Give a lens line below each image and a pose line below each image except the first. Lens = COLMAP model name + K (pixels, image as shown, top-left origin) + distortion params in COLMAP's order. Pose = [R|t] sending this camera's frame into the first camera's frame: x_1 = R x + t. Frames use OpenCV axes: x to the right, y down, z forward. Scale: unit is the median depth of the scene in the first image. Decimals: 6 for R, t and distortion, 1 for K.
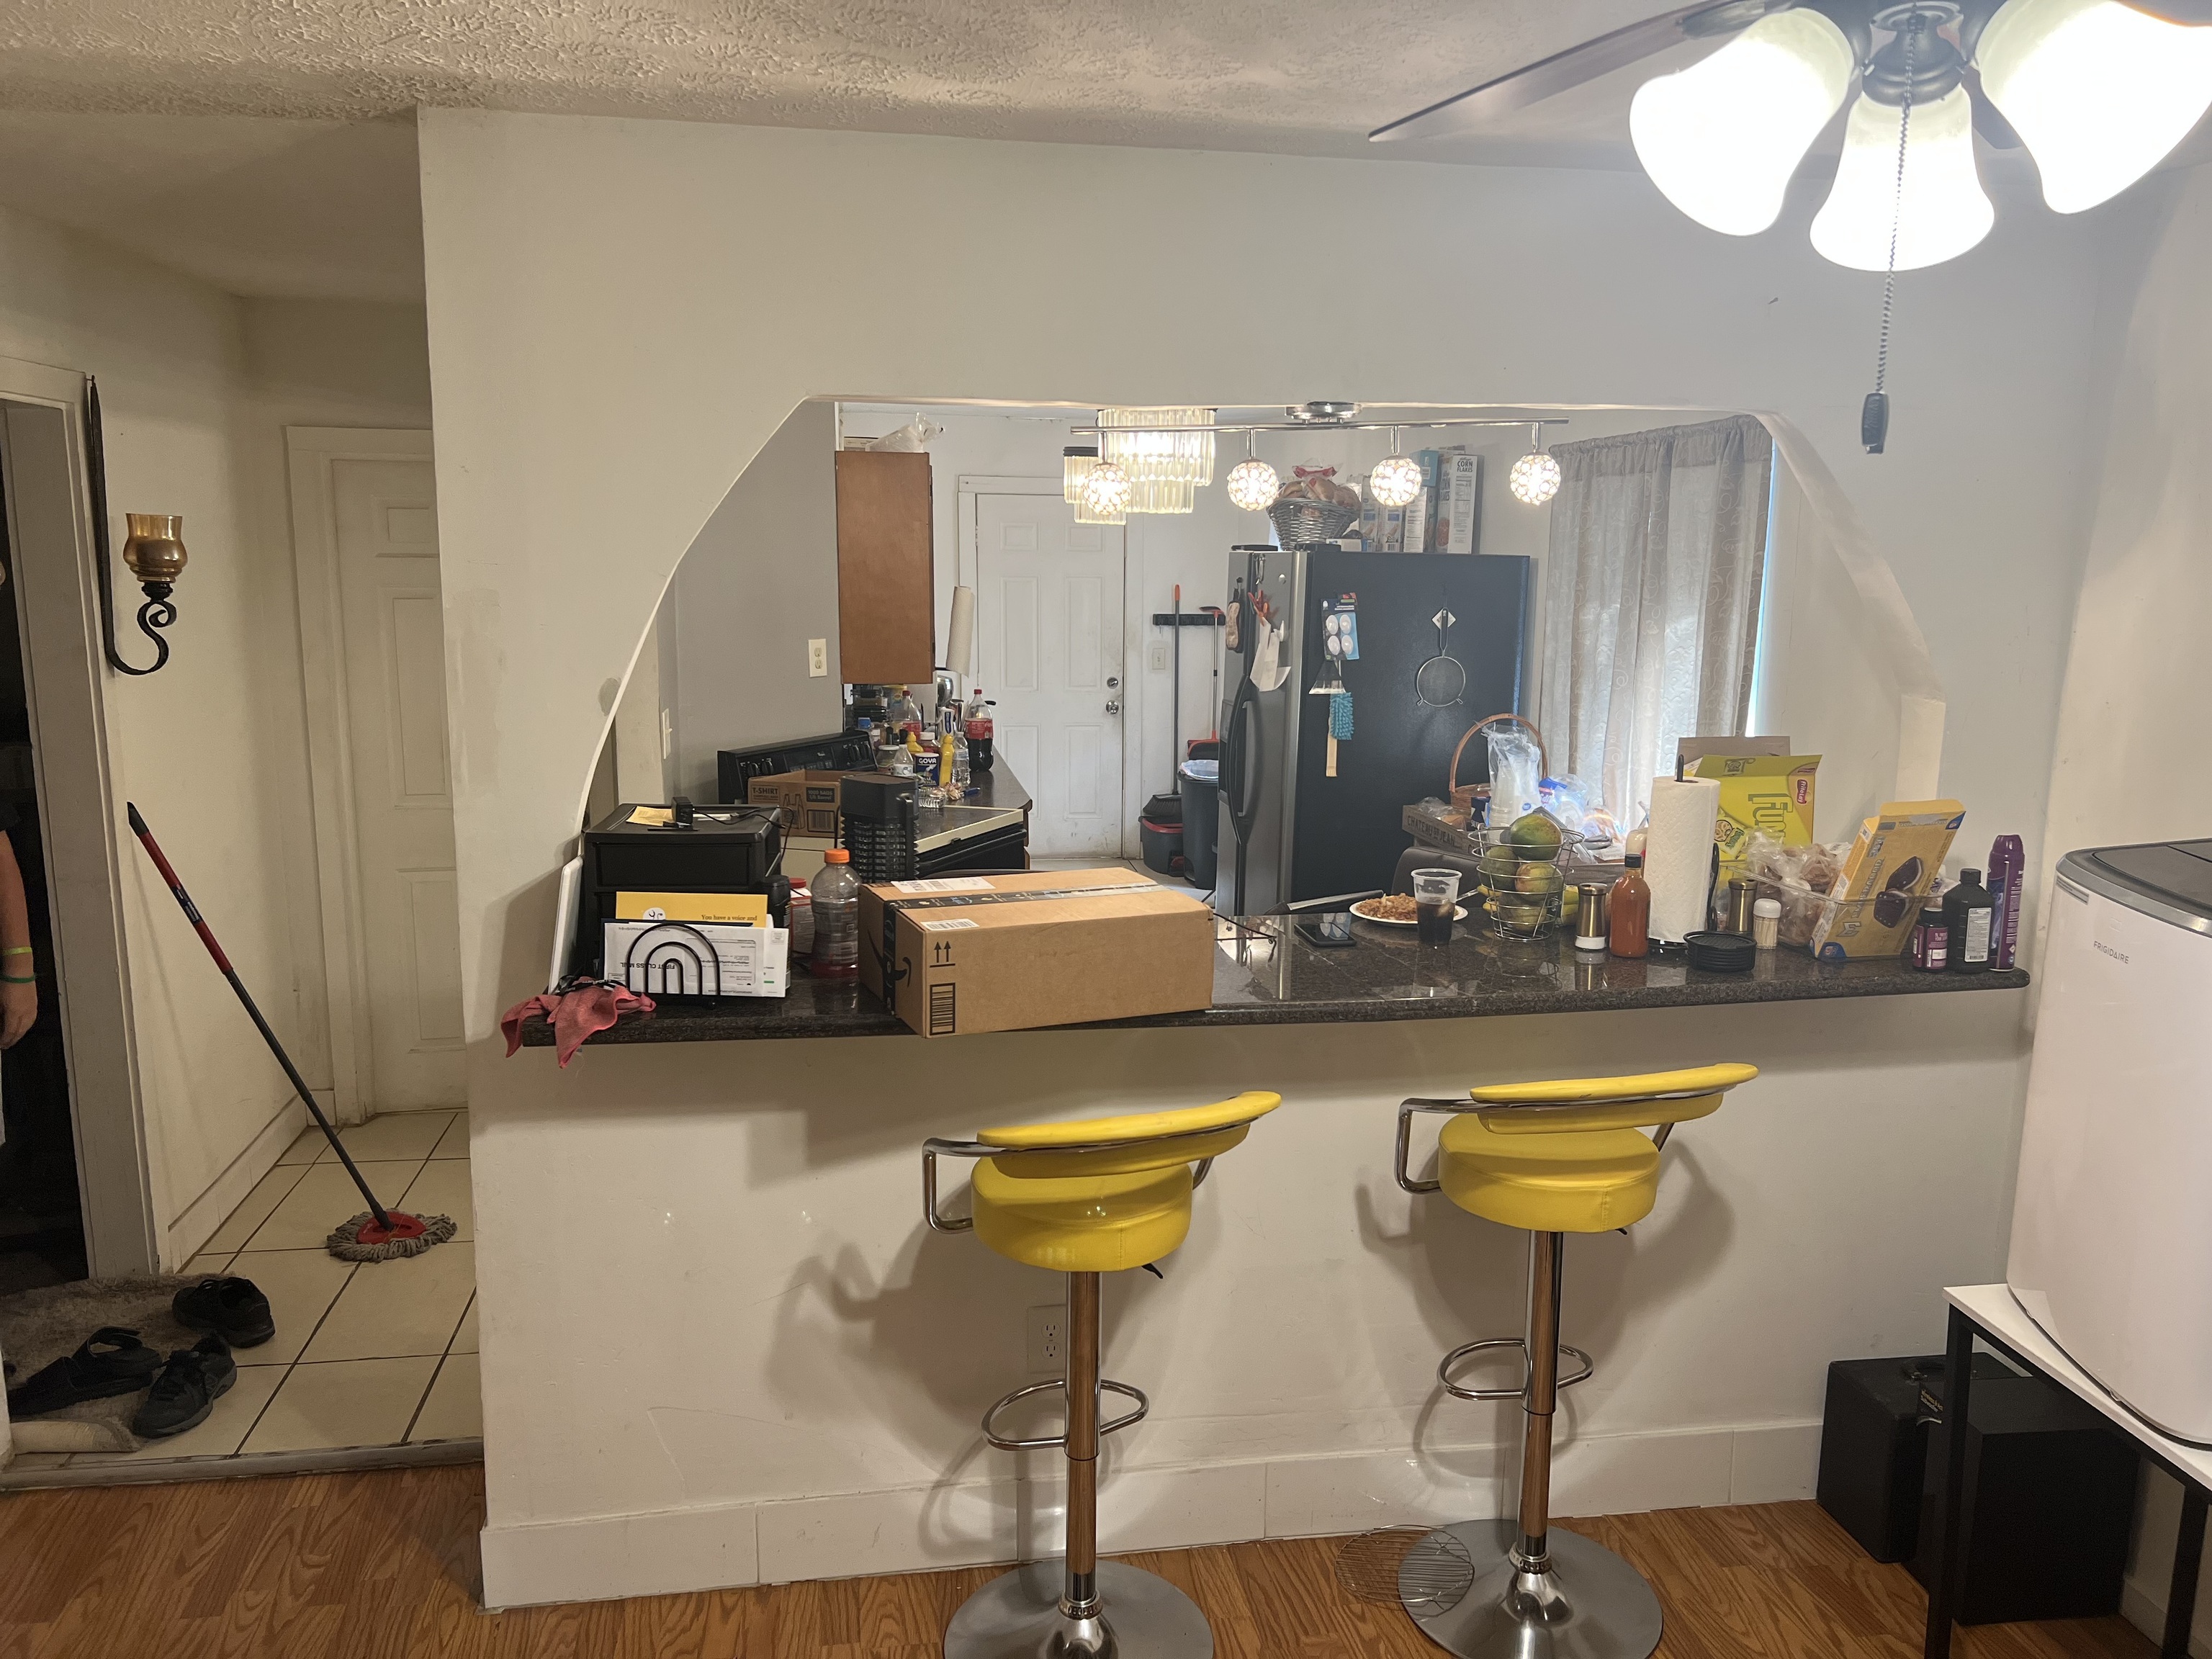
lens RADIAL K [[1688.8, 0, 1097.4], [0, 1688.8, 834.0], [0, 0, 1]] dist [0.009379, -0.007028]
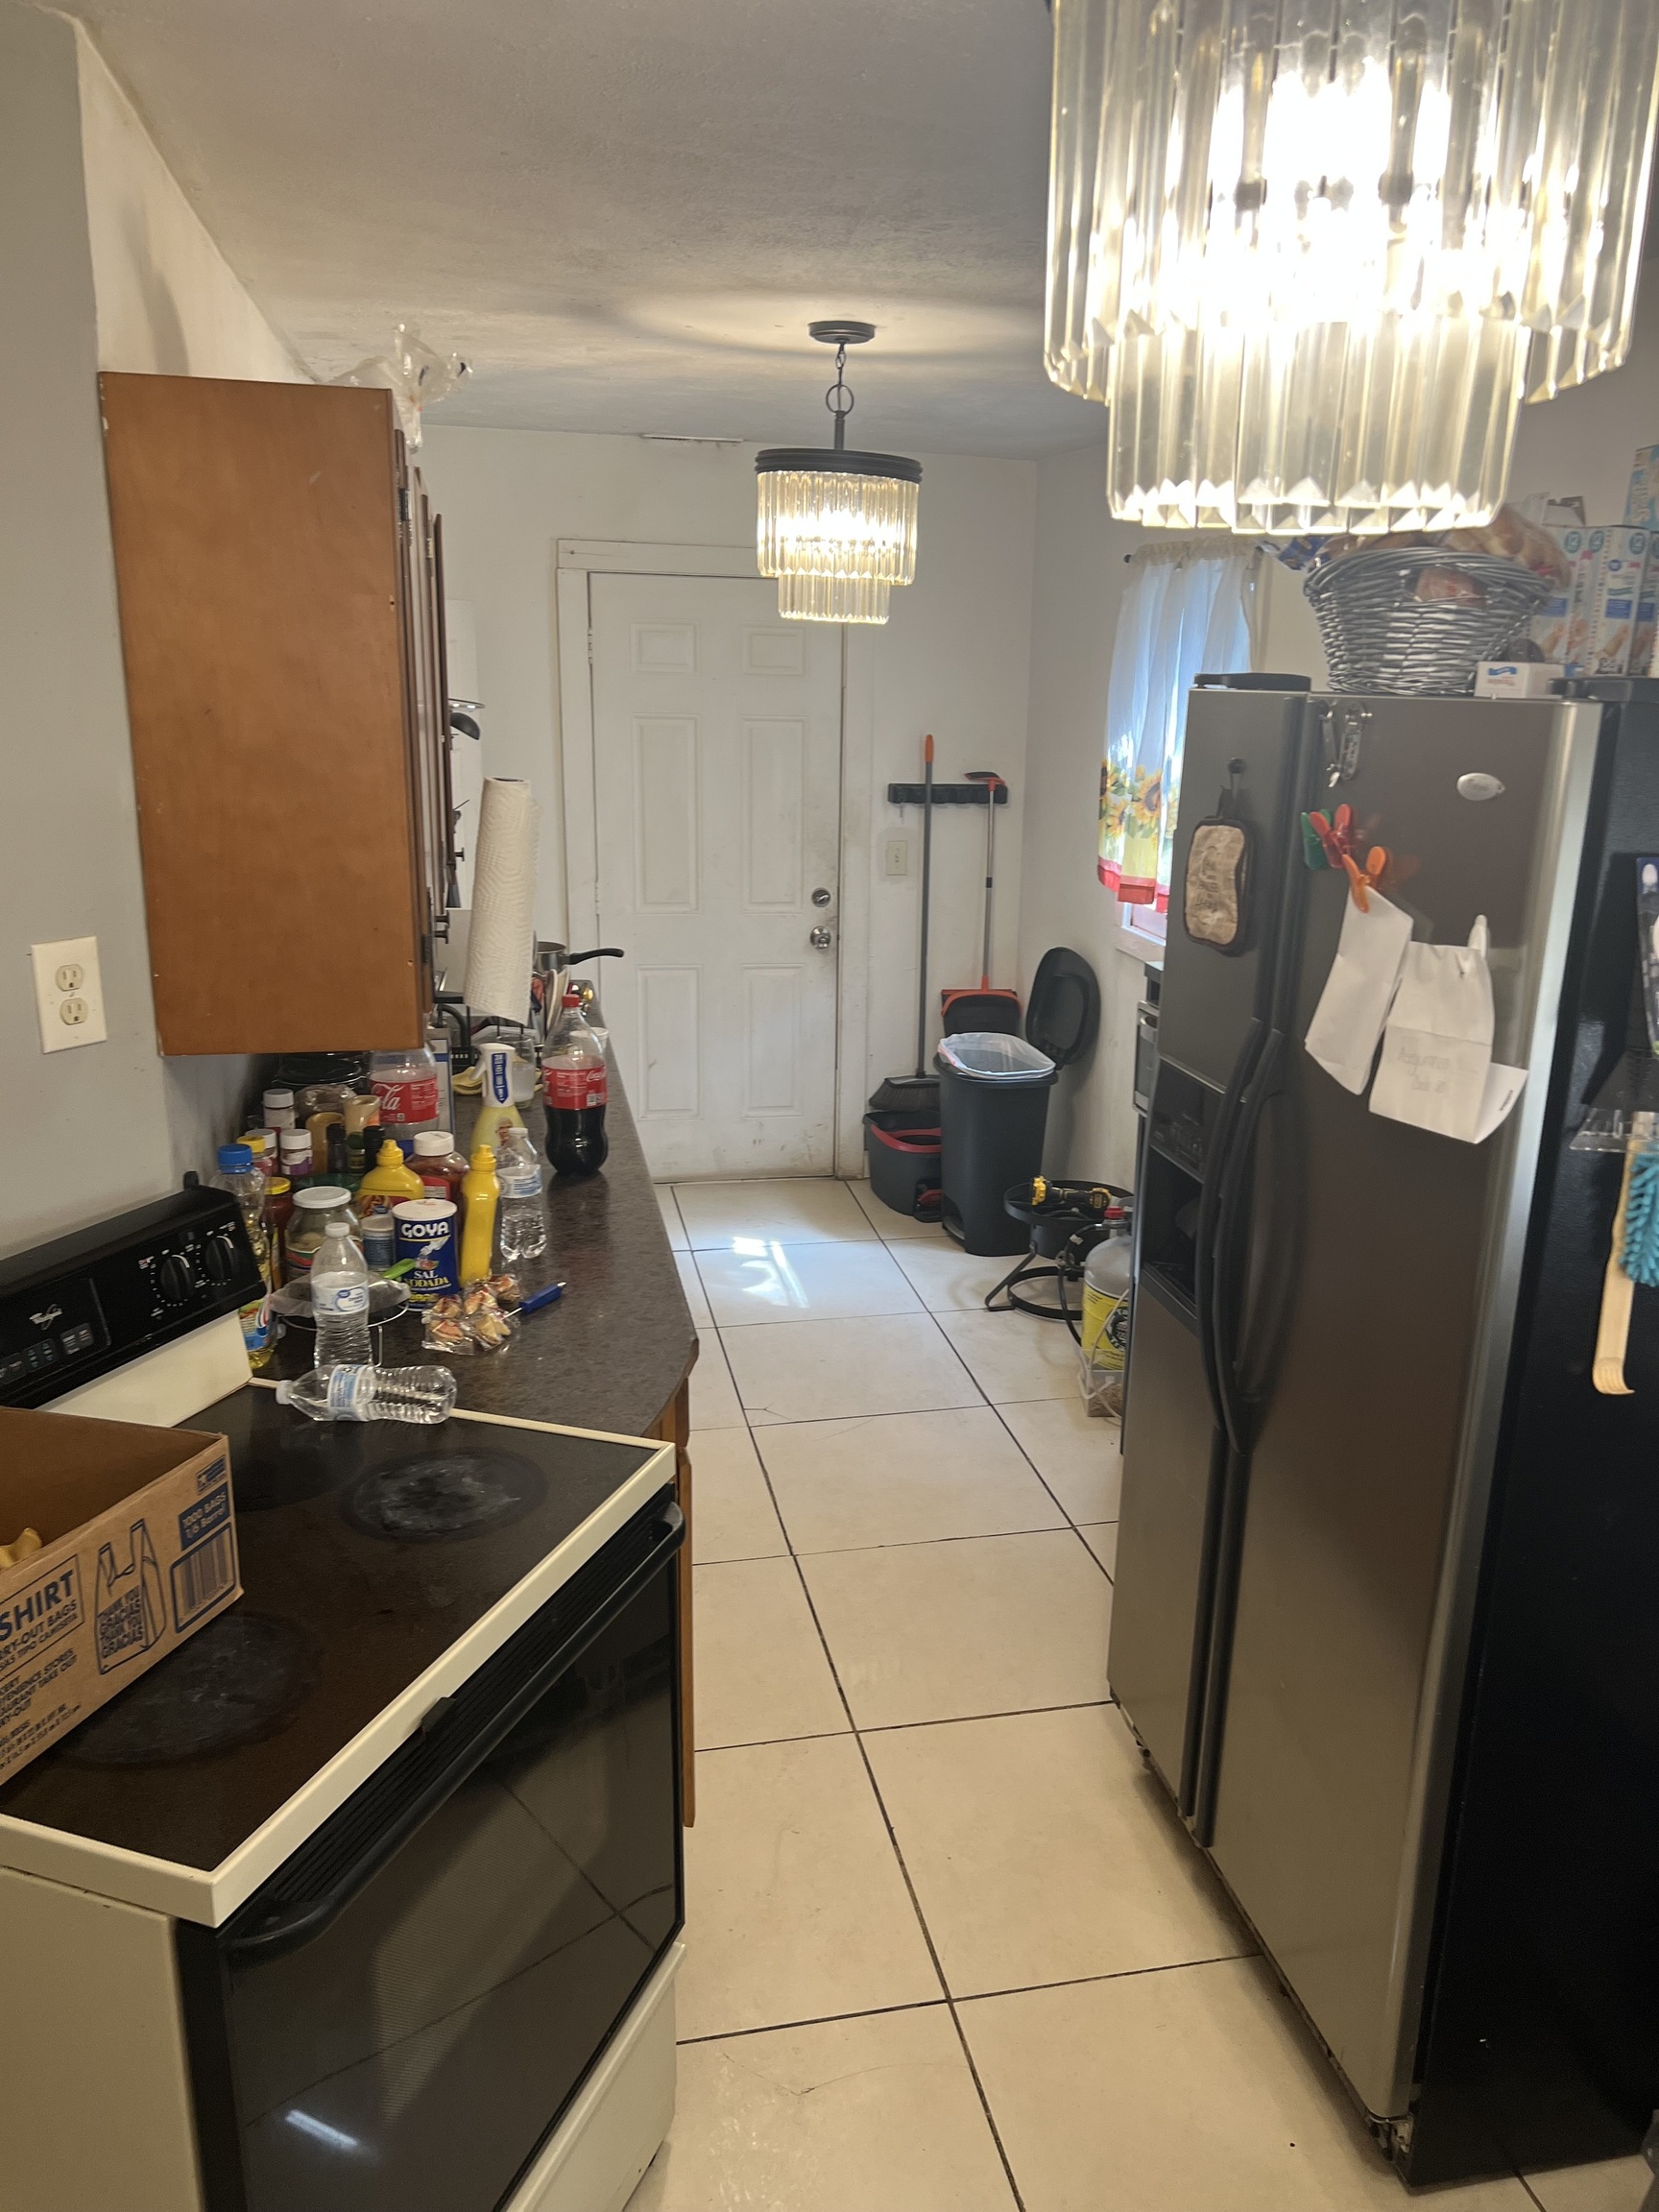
lens RADIAL K [[1688.8, 0, 850.6], [0, 1688.8, 1105.7], [0, 0, 1]] dist [0.009379, -0.007028]
pose [[0.998184, -0.001650, 0.060219, -0.025883], [-0.003512, 0.996331, 0.085508, -0.102421], [-0.060139, -0.085564, 0.994516, 0.594840]]
